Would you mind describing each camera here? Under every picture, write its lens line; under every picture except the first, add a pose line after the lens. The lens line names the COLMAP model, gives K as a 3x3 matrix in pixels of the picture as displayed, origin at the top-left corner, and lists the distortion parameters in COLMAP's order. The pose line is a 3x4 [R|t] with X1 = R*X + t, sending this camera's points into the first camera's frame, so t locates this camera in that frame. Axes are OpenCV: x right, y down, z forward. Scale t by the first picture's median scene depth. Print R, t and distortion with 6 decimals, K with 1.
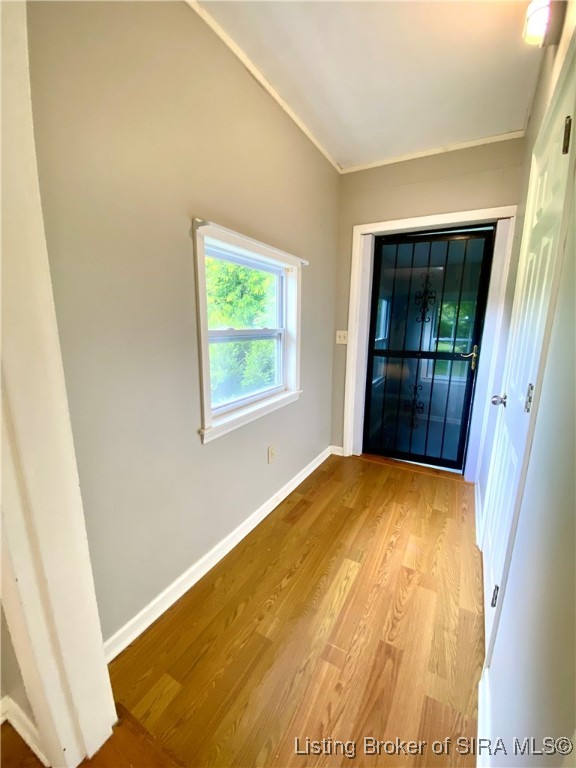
lens RADIAL K [[314.0, 0, 292.0], [0, 314.0, 386.0], [0, 0, 1]] dist [0.001306, -0.005471]
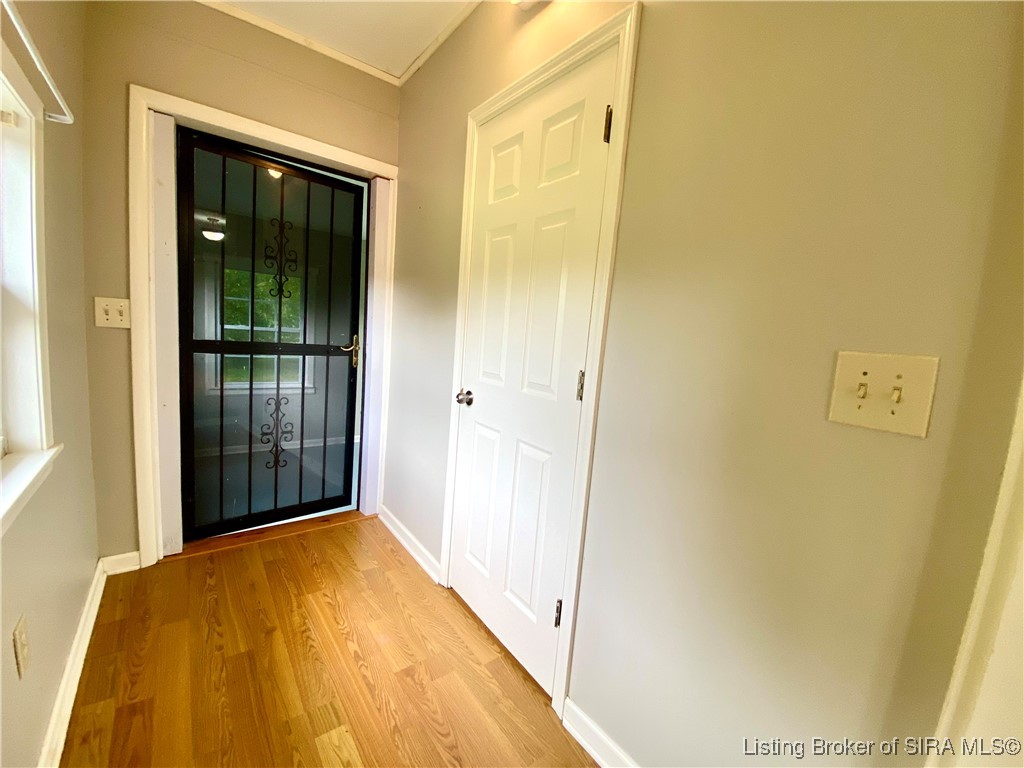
lens RADIAL K [[418.7, 0, 511.4], [0, 418.7, 382.2], [0, 0, 1]] dist [0.001306, -0.005471]
pose [[0.396060, -0.088581, 0.913942, -0.207811], [0.113206, 0.992453, 0.047132, -0.022949], [-0.911219, 0.084797, 0.403099, 0.284815]]
